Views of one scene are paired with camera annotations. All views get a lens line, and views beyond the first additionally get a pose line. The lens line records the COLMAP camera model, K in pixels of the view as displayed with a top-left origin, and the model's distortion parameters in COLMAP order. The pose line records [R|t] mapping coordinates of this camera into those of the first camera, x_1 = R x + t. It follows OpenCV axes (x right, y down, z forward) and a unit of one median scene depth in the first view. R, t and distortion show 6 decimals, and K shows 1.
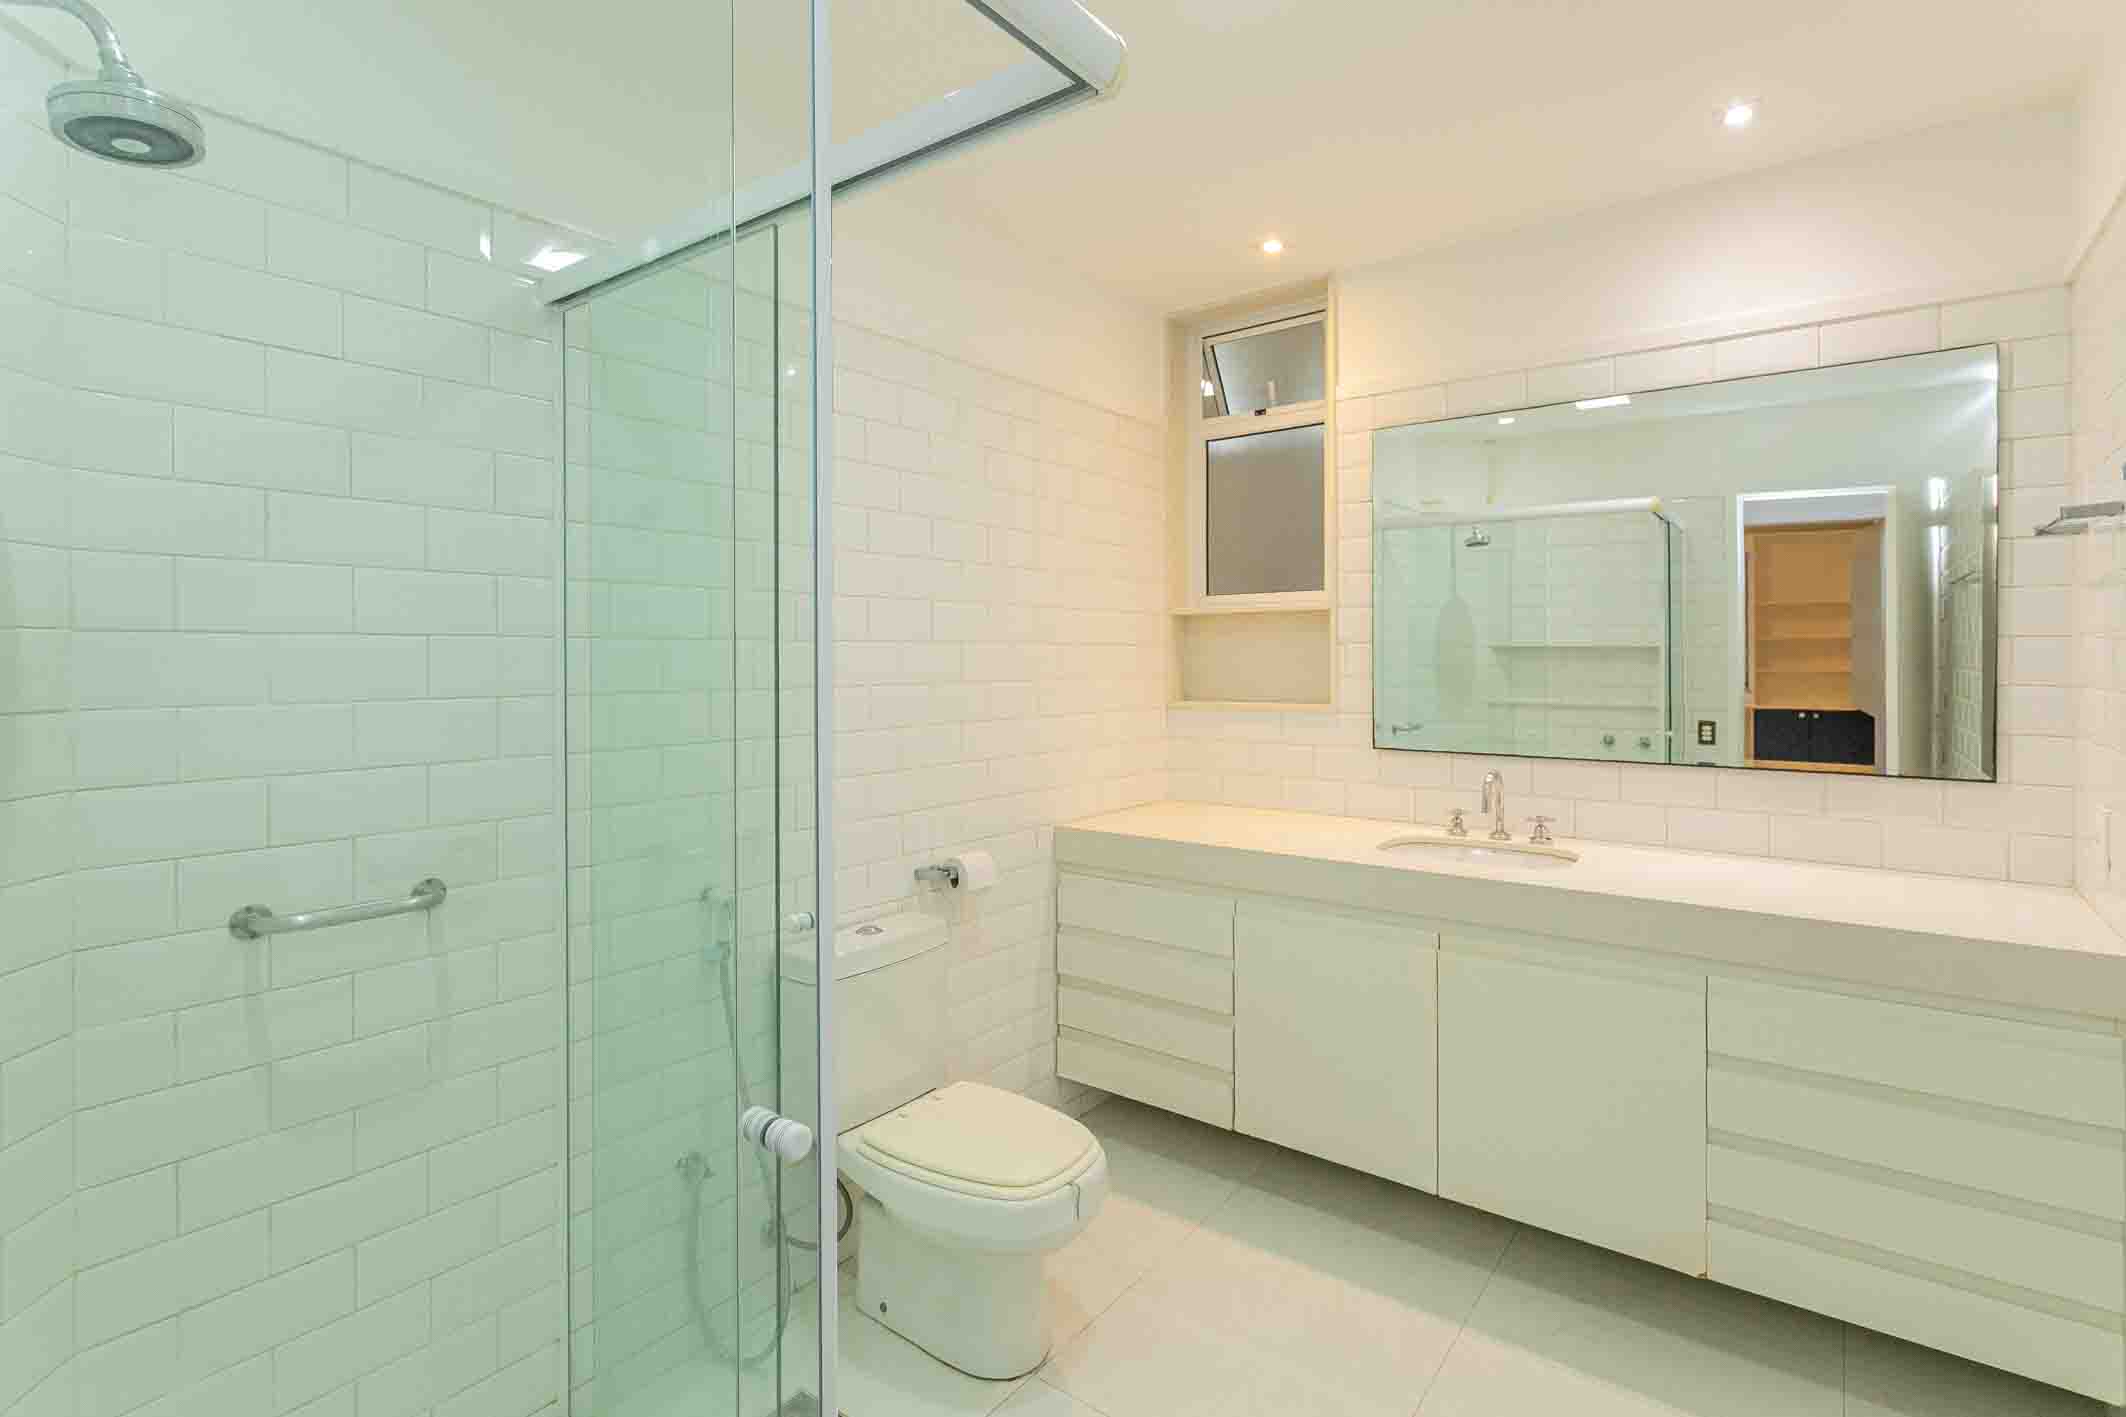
lens RADIAL K [[1044.8, 0, 1121.2], [0, 1044.8, 664.7], [0, 0, 1]] dist [0.002225, 0.000576]
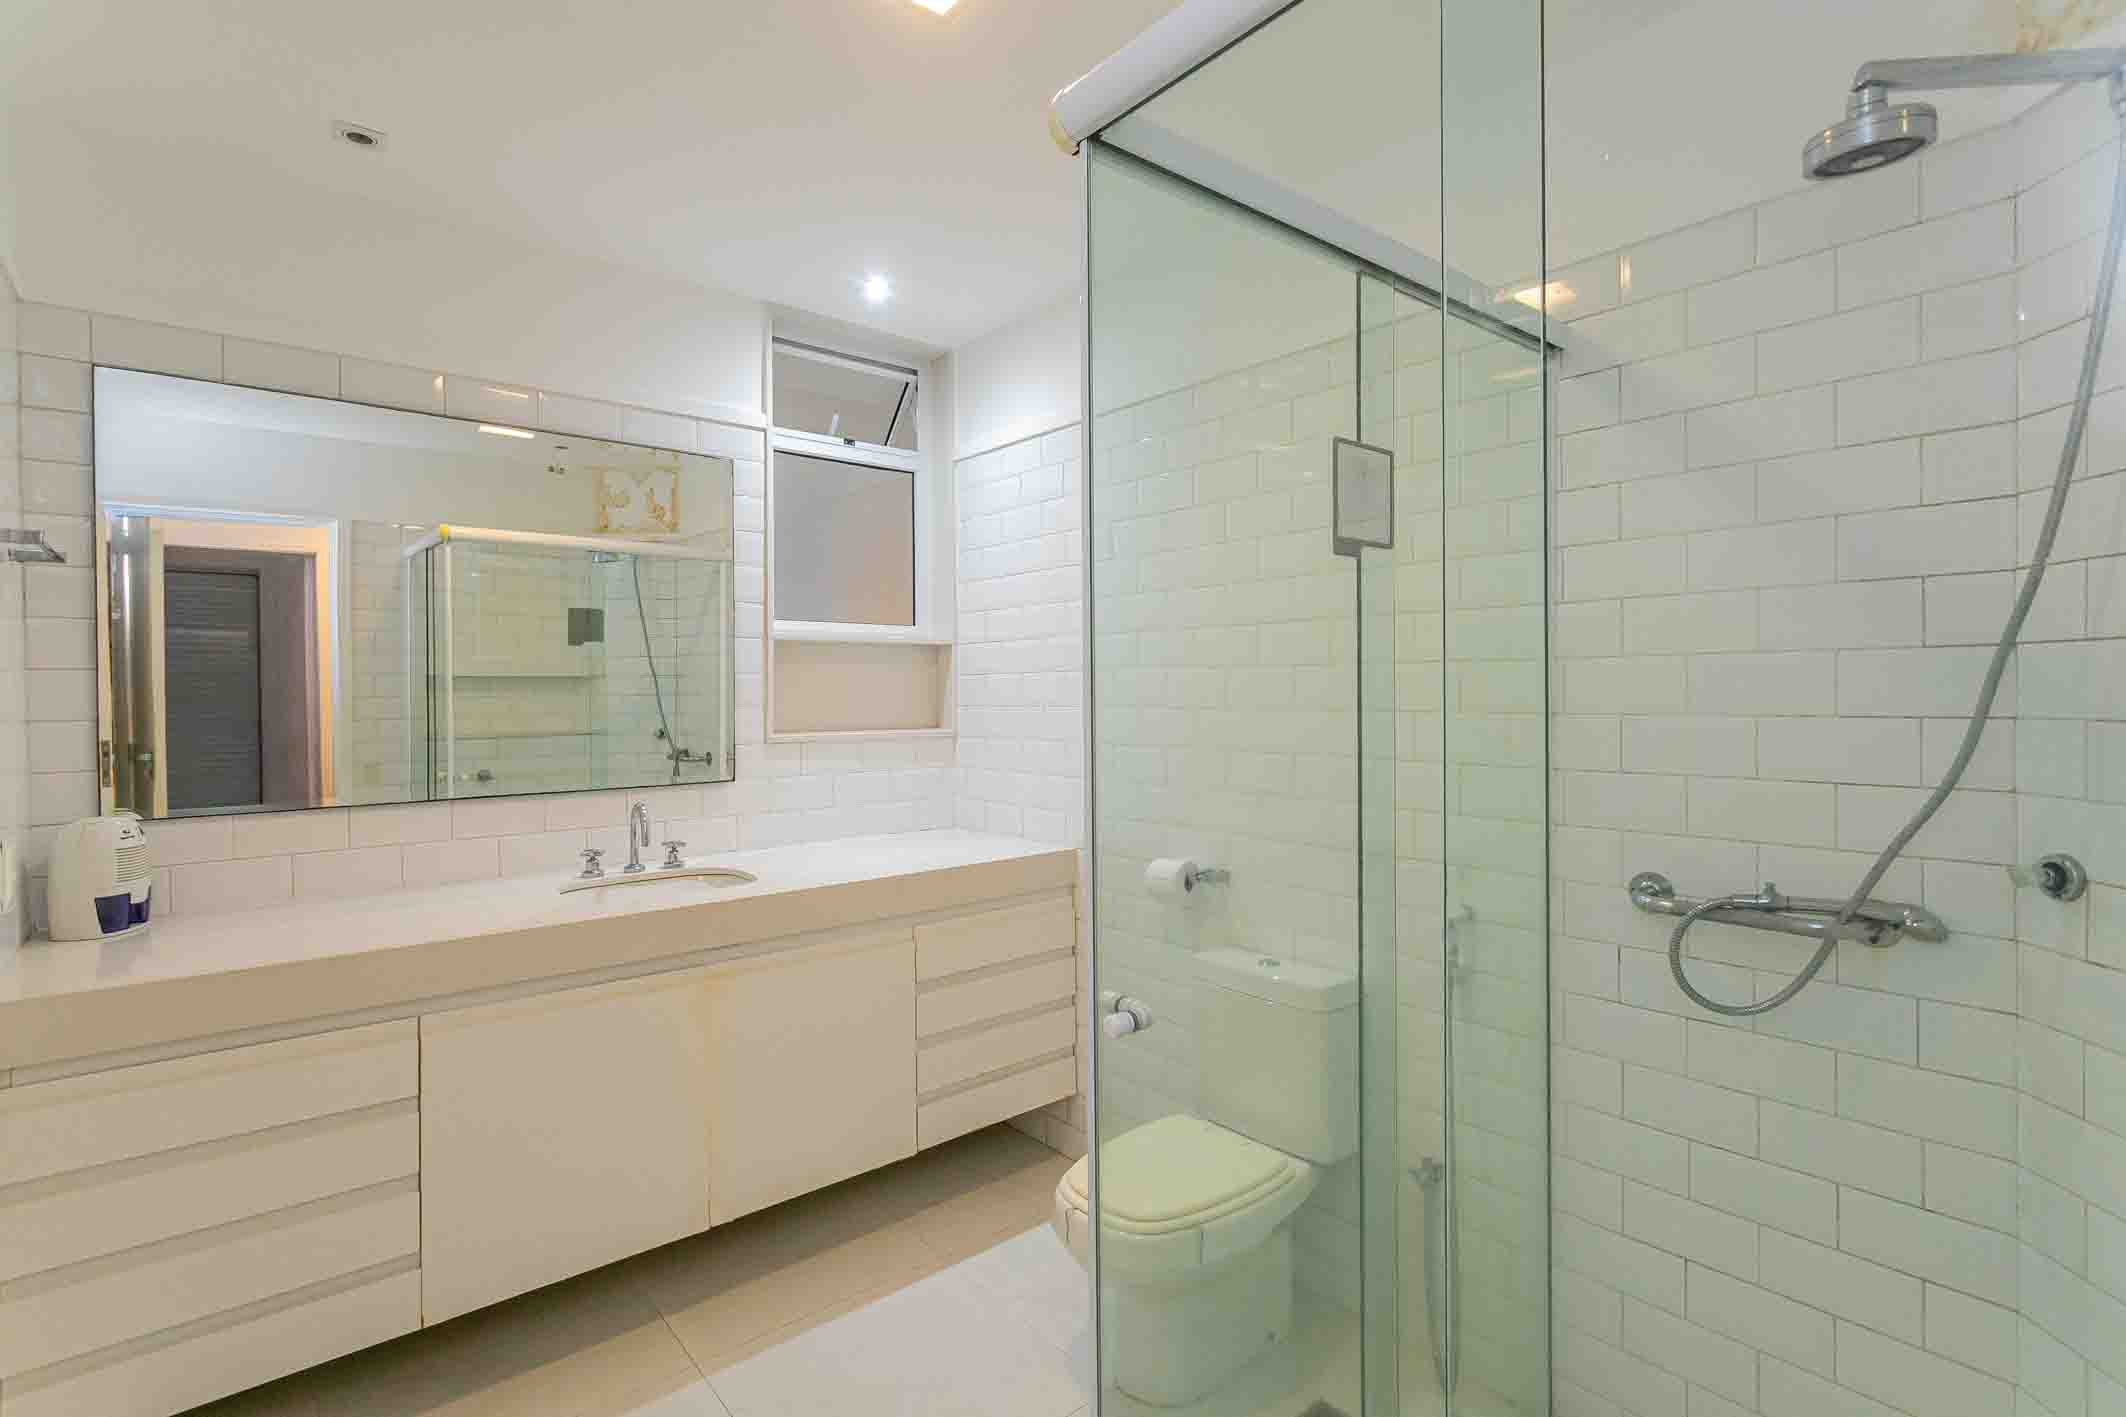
lens RADIAL K [[1007.1, 0, 1051.8], [0, 1007.1, 699.7], [0, 0, 1]] dist [0.002119, 0.002015]
pose [[0.218968, -0.005716, 0.975715, -0.486471], [0.010758, 0.999936, 0.003444, 0.005180], [-0.975673, 0.009742, 0.219015, 0.406923]]
